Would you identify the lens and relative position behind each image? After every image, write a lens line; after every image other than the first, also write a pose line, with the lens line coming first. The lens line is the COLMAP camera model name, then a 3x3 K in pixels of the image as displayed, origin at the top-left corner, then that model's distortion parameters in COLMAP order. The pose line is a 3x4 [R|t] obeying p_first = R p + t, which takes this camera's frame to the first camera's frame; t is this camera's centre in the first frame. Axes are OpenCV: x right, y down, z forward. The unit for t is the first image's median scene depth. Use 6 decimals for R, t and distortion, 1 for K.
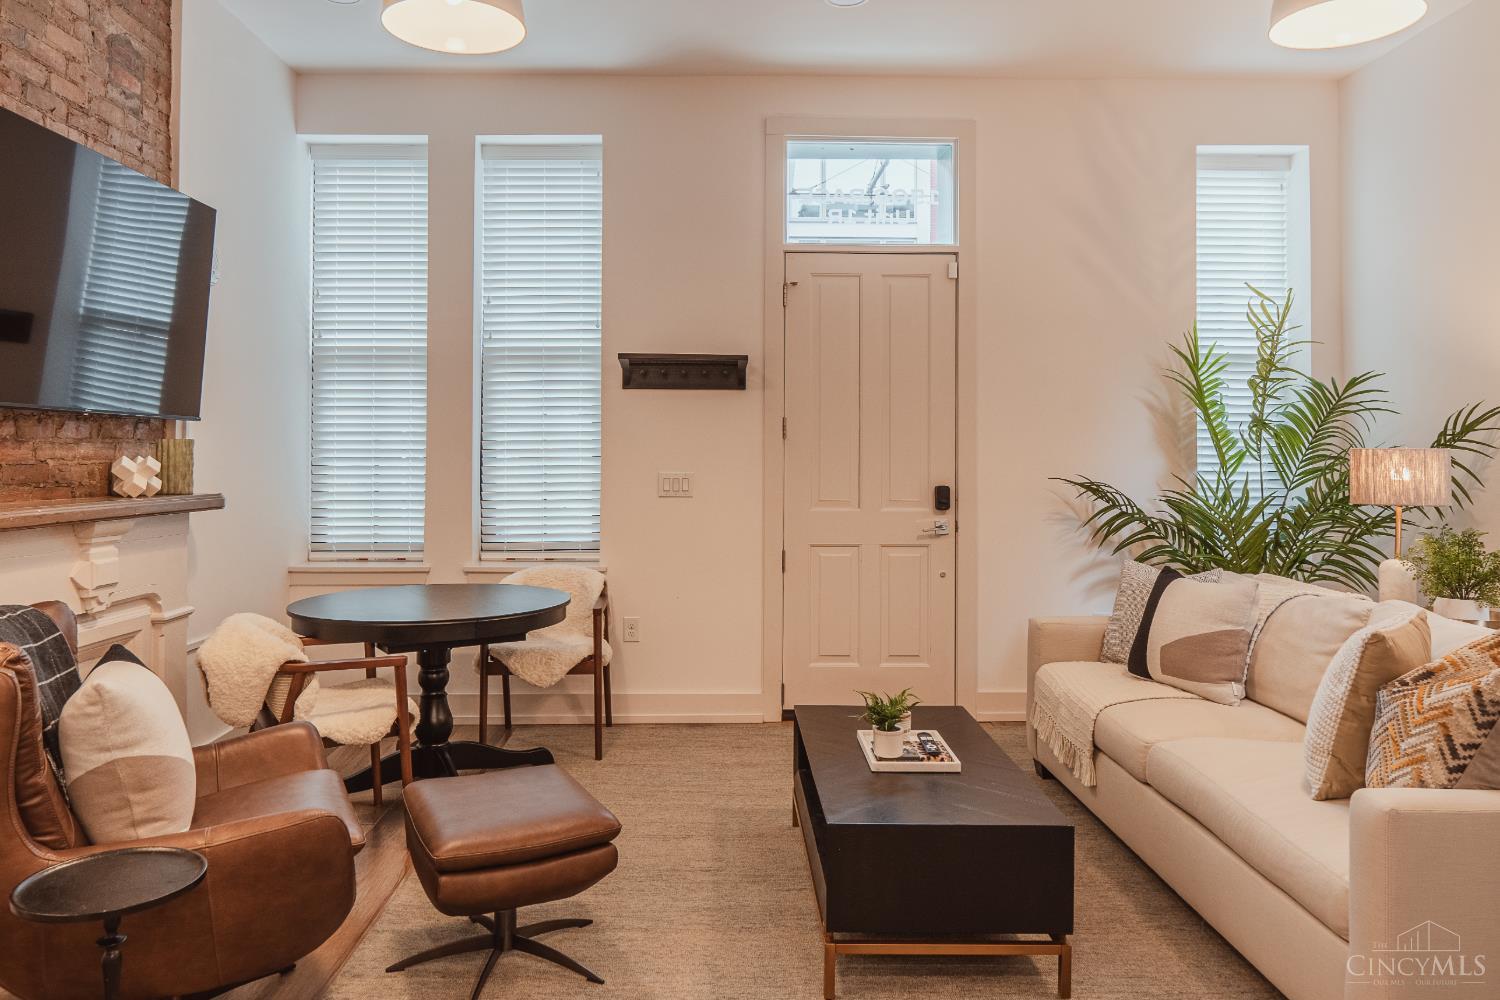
lens RADIAL K [[1065.9, 0, 729.5], [0, 1065.9, 434.2], [0, 0, 1]] dist [-0.003450, -0.006034]
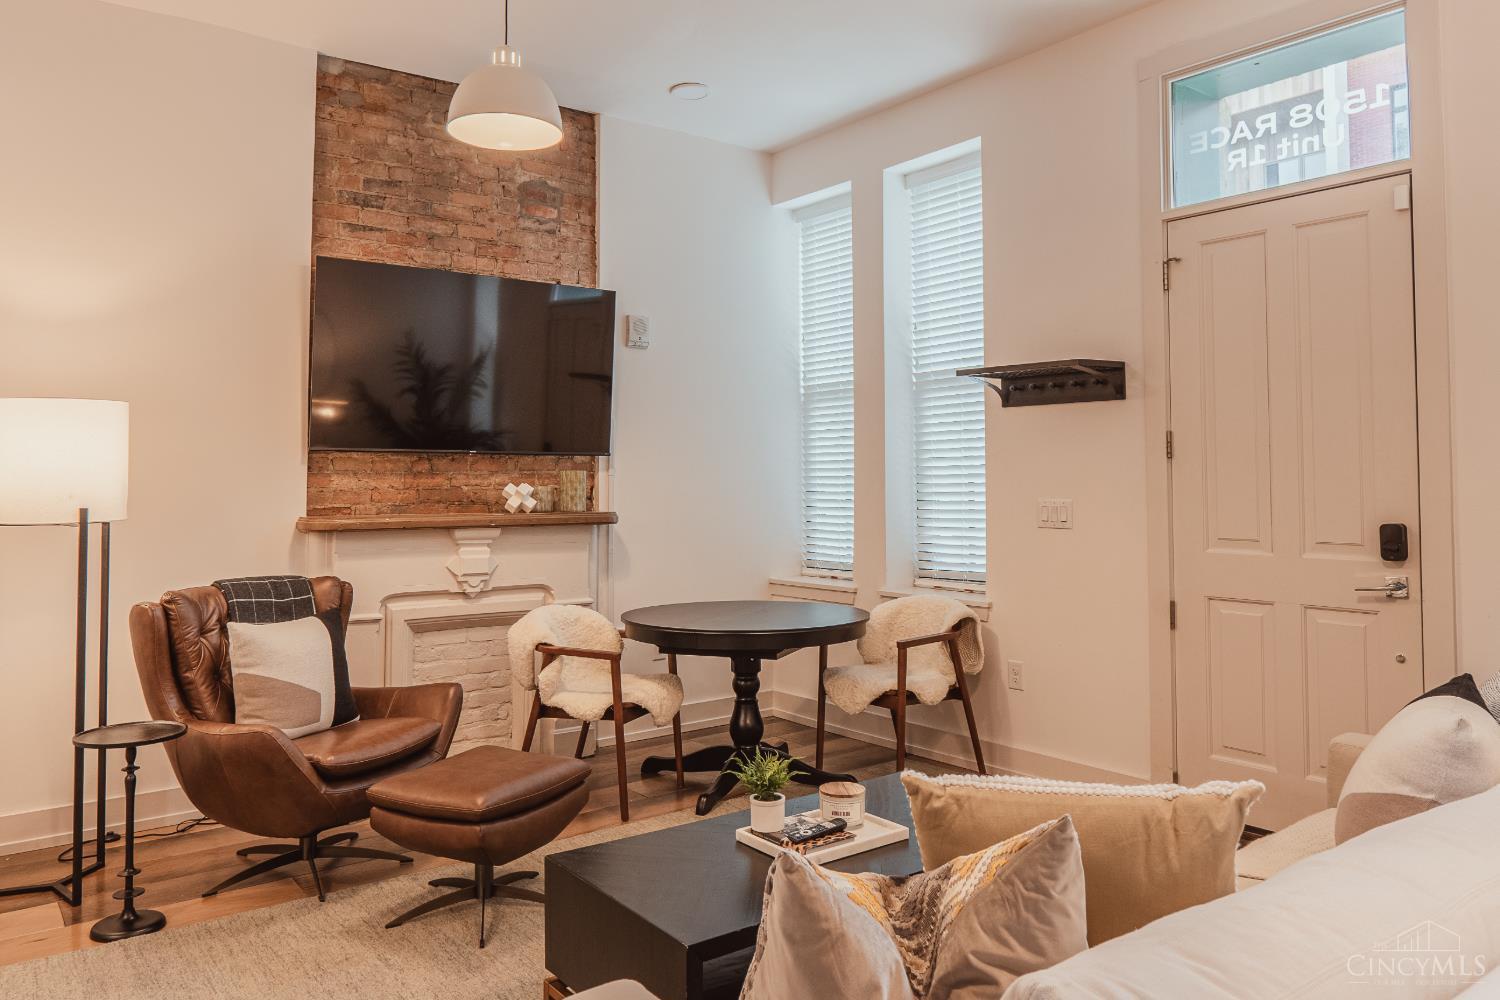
lens RADIAL K [[1065.9, 0, 729.5], [0, 1065.9, 434.2], [0, 0, 1]] dist [-0.003450, -0.006034]
pose [[0.589434, -0.040143, -0.806818, 0.496998], [0.020312, 0.999185, -0.034875, 0.007380], [0.807561, 0.004169, 0.589769, 0.277690]]
